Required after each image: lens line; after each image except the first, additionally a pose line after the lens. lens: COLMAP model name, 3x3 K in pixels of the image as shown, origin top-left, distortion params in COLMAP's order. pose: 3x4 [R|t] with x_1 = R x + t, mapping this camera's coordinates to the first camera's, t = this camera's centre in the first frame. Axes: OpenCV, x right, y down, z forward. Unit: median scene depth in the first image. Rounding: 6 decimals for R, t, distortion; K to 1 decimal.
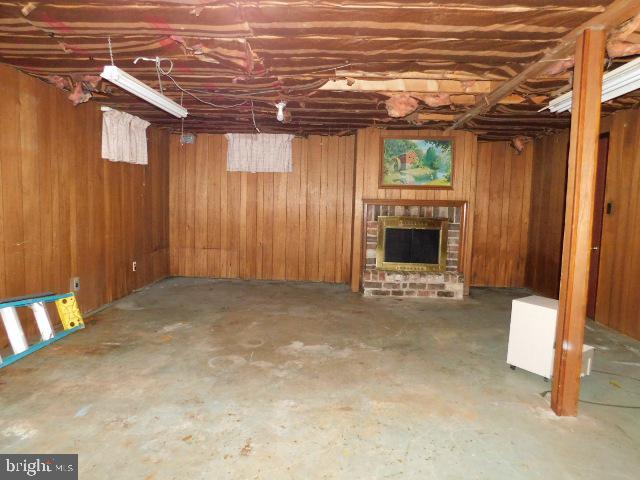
lens RADIAL K [[419.1, 0, 320.0], [0, 419.1, 240.0], [0, 0, 1]] dist [-0.076544, 0.055708]
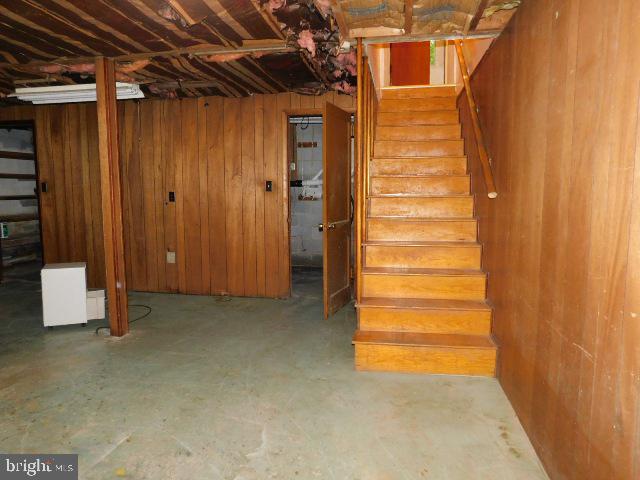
lens RADIAL K [[435.6, 0, 320.0], [0, 435.6, 240.0], [0, 0, 1]] dist [-0.089381, 0.069237]
pose [[0.134543, -0.136875, 0.981409, -0.516269], [0.090325, 0.987985, 0.125410, -0.009719], [-0.986782, 0.071773, 0.145290, 0.073459]]
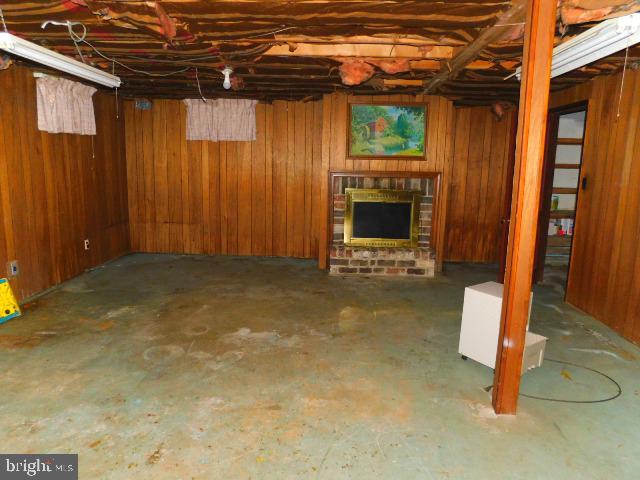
lens RADIAL K [[435.6, 0, 320.0], [0, 435.6, 240.0], [0, 0, 1]] dist [-0.089381, 0.069237]
pose [[0.999923, -0.005303, 0.011235, 0.119230], [0.004330, 0.996379, 0.084914, -0.043512], [-0.011645, -0.084859, 0.996325, 0.037623]]
